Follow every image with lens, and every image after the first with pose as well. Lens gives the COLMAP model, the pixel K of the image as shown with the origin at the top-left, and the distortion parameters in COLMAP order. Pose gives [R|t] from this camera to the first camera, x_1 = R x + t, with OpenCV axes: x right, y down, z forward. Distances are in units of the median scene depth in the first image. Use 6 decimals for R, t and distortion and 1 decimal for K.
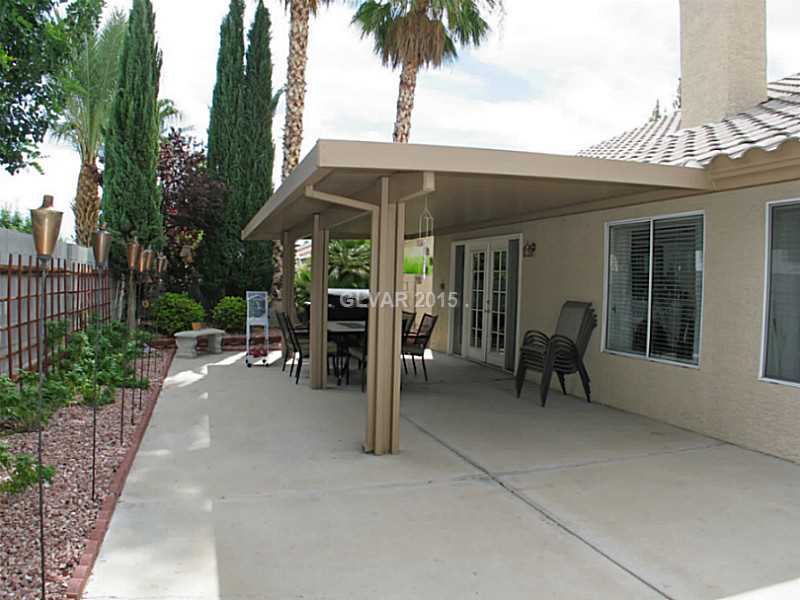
lens RADIAL K [[583.3, 0, 397.6], [0, 583.3, 310.6], [0, 0, 1]] dist [-0.209377, 0.098608]
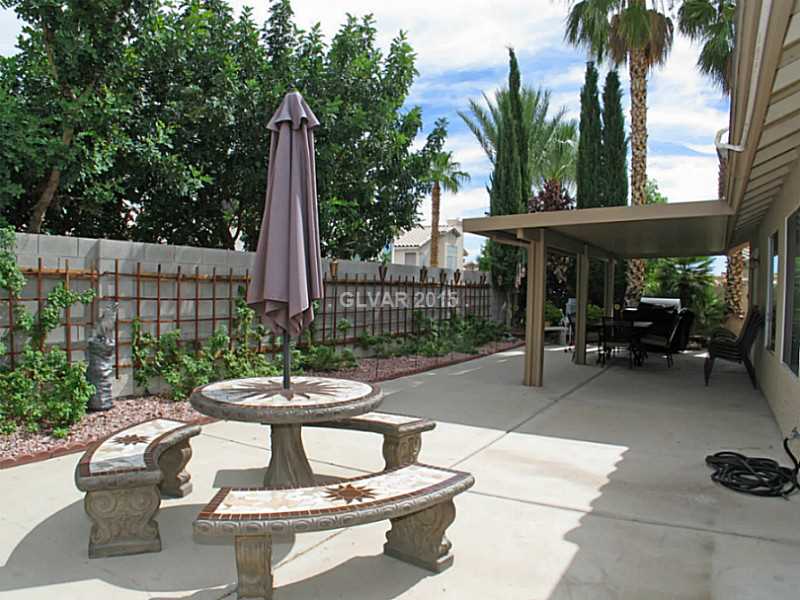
lens RADIAL K [[583.3, 0, 397.6], [0, 583.3, 310.6], [0, 0, 1]] dist [-0.209377, 0.098608]
pose [[0.663671, 0.014068, -0.747892, 0.418404], [-0.037333, 0.999200, -0.014333, 0.025710], [0.747092, 0.037434, 0.663665, -0.195358]]
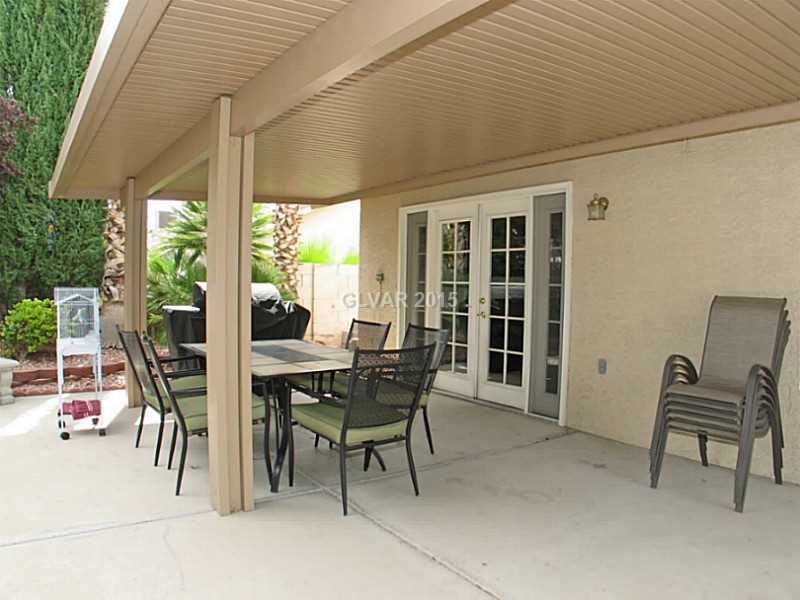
lens RADIAL K [[583.3, 0, 397.6], [0, 583.3, 310.6], [0, 0, 1]] dist [-0.209377, 0.098608]
pose [[0.960338, -0.020442, 0.278089, -0.088541], [0.020055, 0.999790, 0.004236, -0.007475], [-0.278117, 0.001509, 0.960546, 0.378418]]
